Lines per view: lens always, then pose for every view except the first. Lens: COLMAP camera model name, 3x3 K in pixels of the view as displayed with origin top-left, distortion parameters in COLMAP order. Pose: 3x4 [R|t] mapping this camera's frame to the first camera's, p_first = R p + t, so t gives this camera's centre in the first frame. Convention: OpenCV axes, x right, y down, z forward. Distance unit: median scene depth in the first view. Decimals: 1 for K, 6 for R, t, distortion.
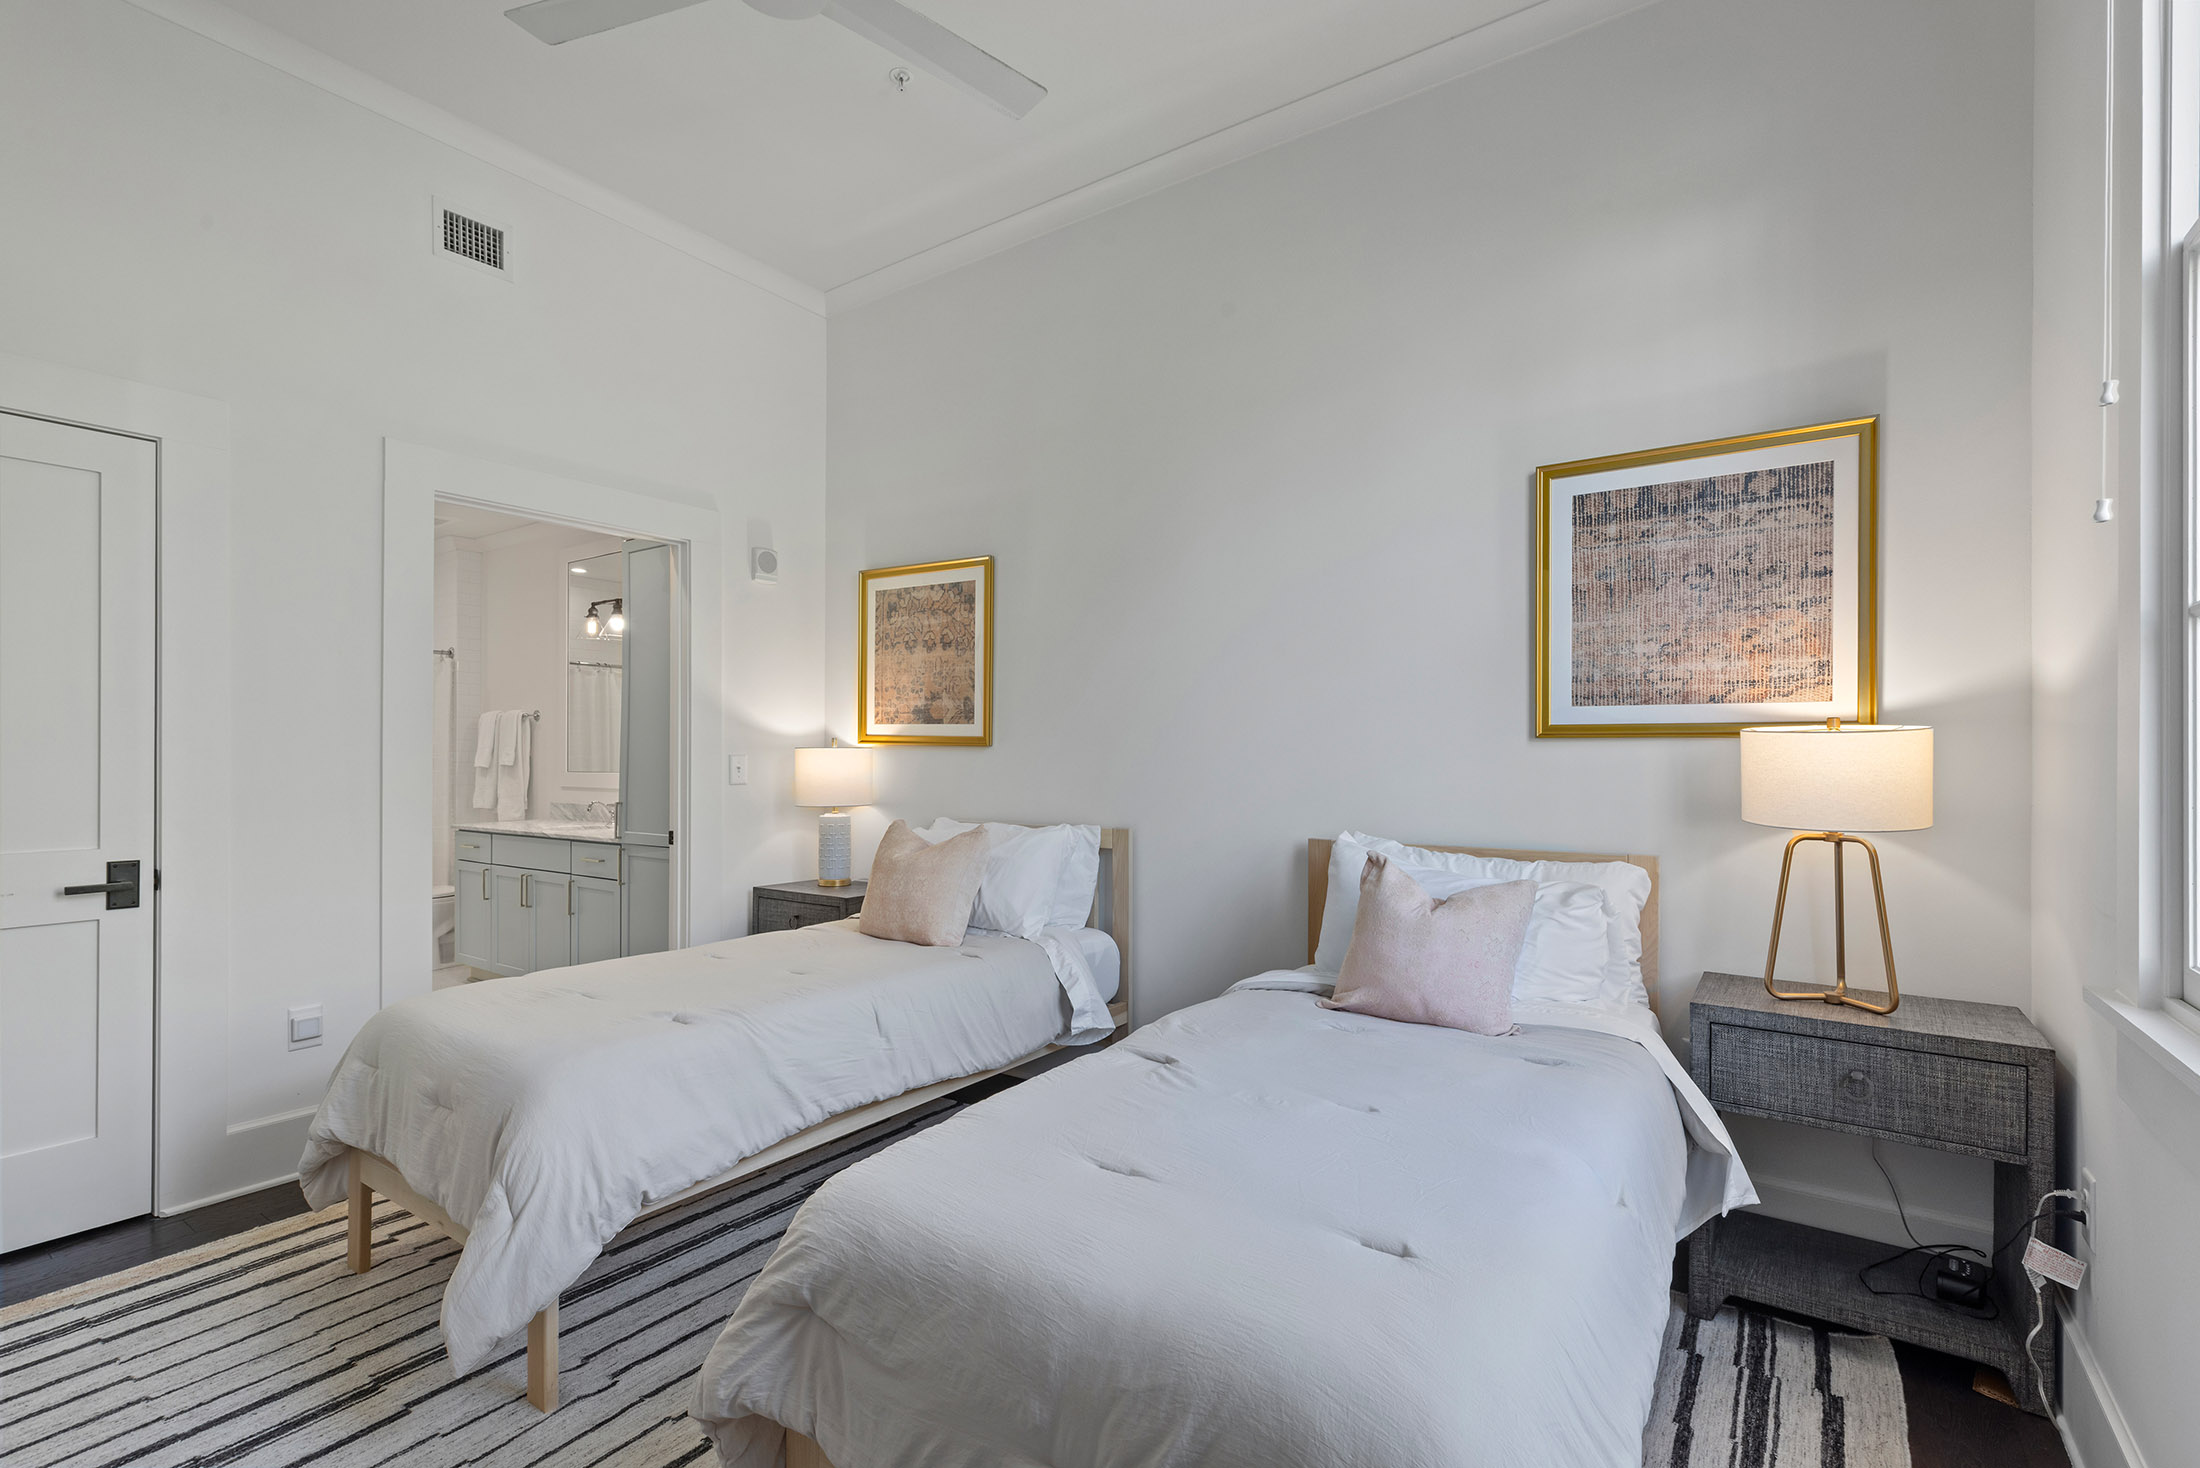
lens RADIAL K [[996.4, 0, 1110.8], [0, 996.4, 735.8], [0, 0, 1]] dist [0.003447, 0.000463]
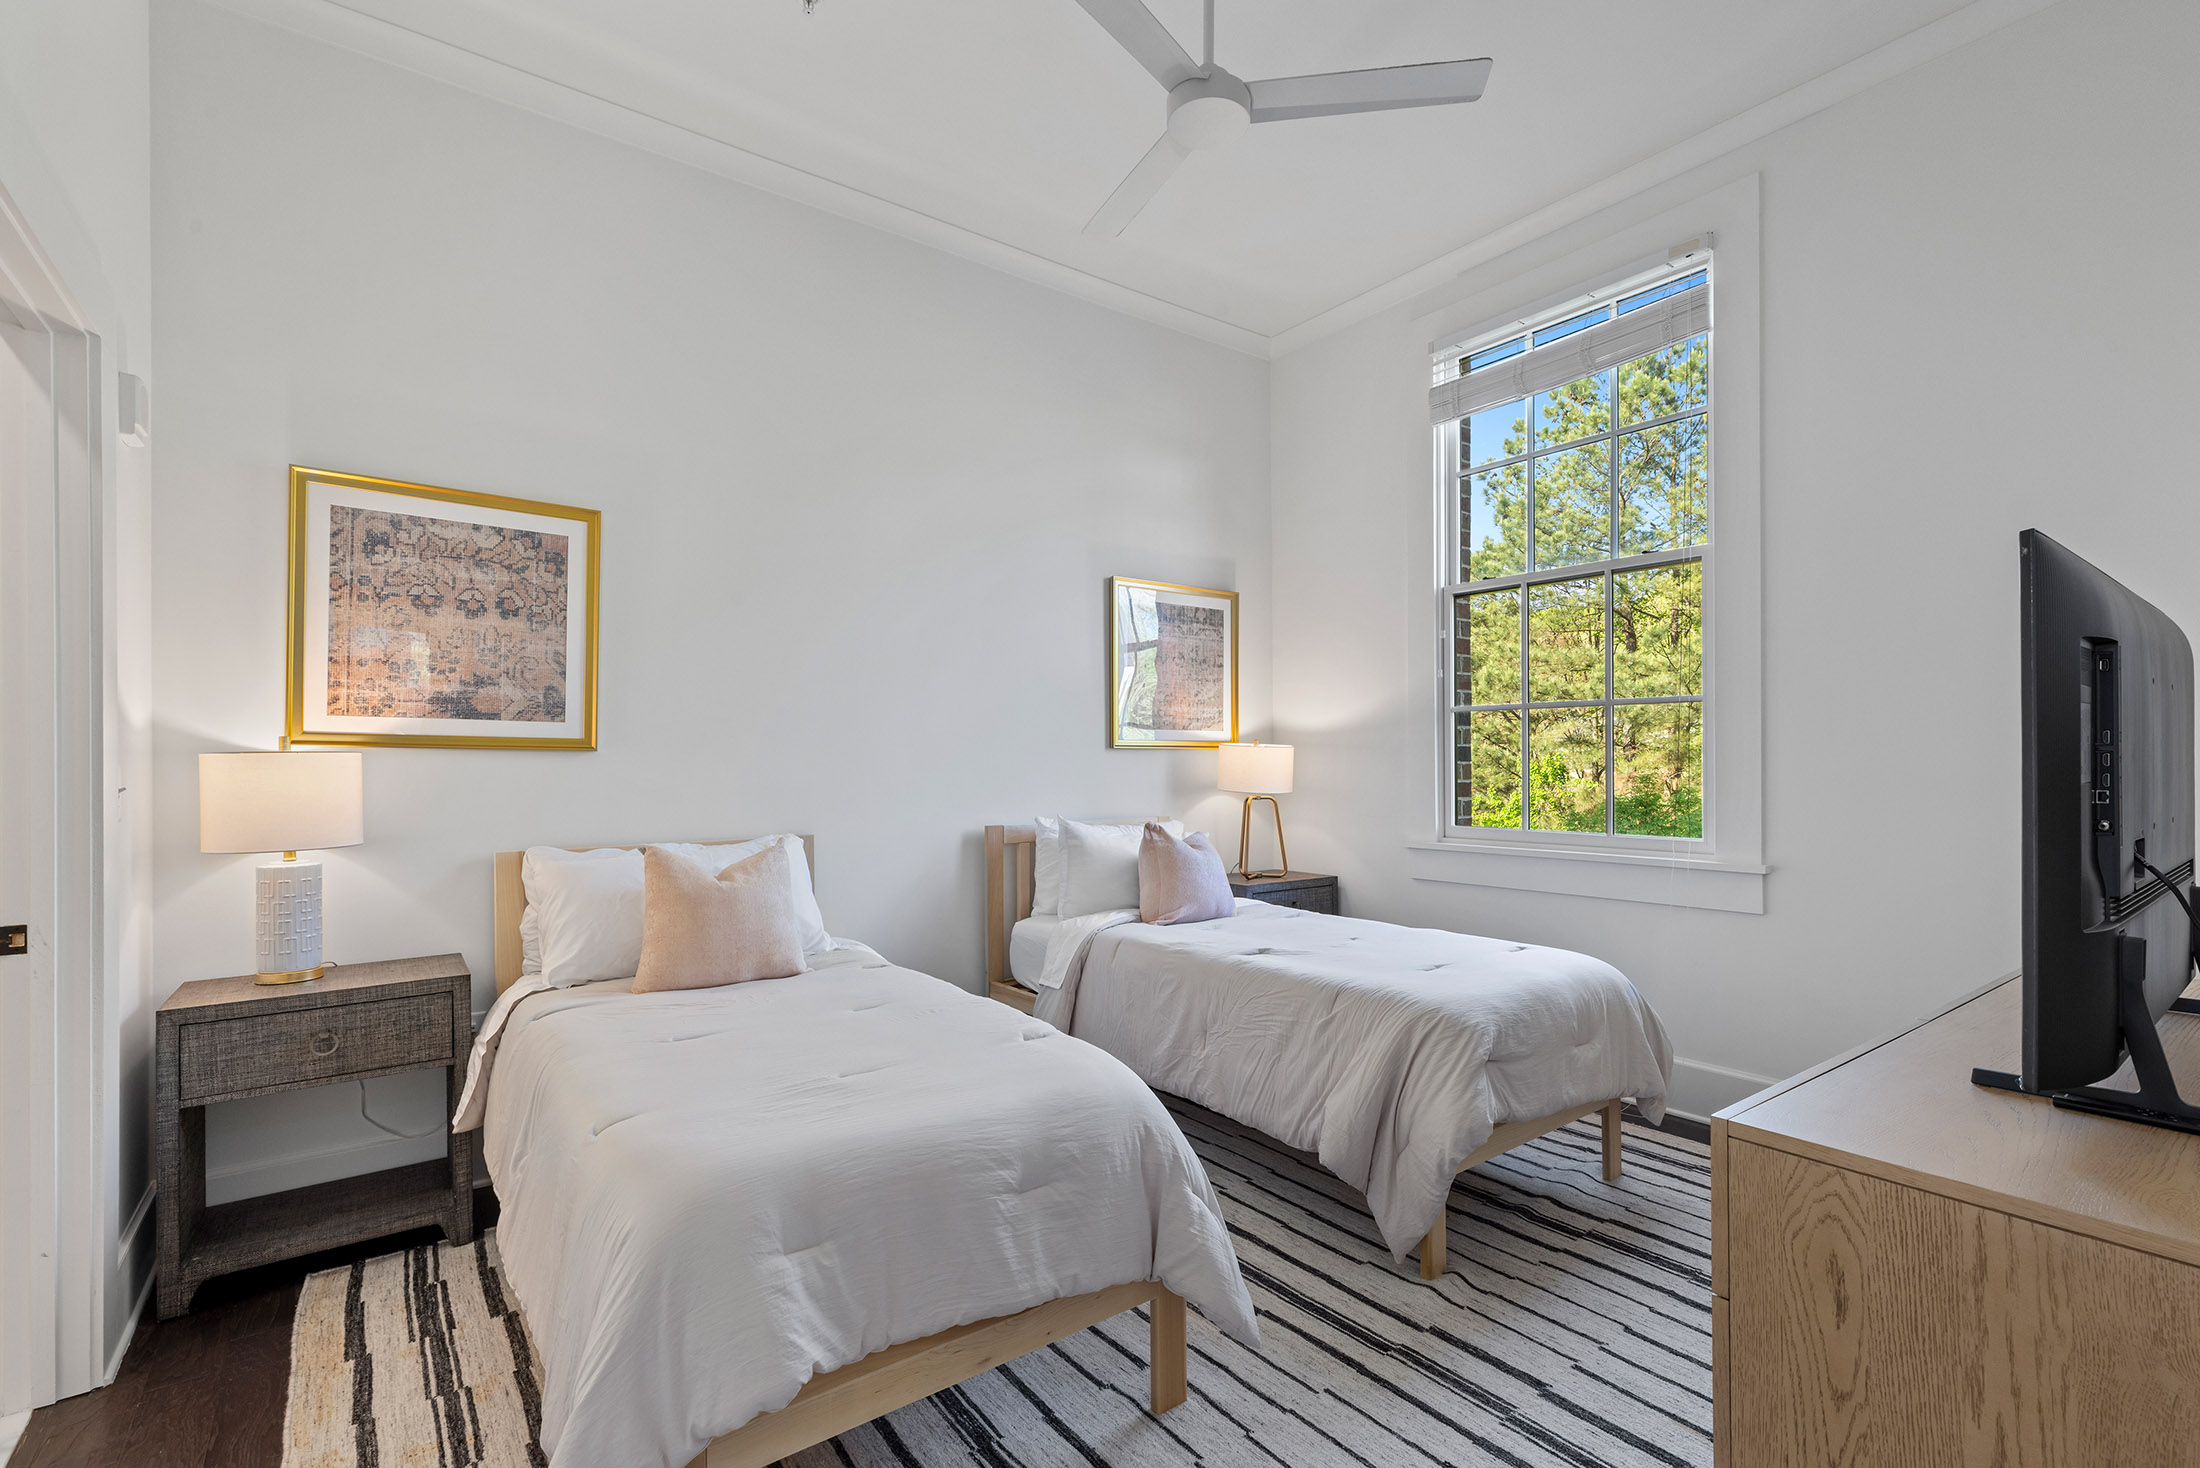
lens RADIAL K [[996.4, 0, 1110.8], [0, 996.4, 735.8], [0, 0, 1]] dist [0.003447, 0.000463]
pose [[0.308144, 0.020979, 0.951109, -0.735661], [-0.010332, 0.999772, -0.018705, 0.008628], [-0.951284, -0.004063, 0.308290, 0.358060]]
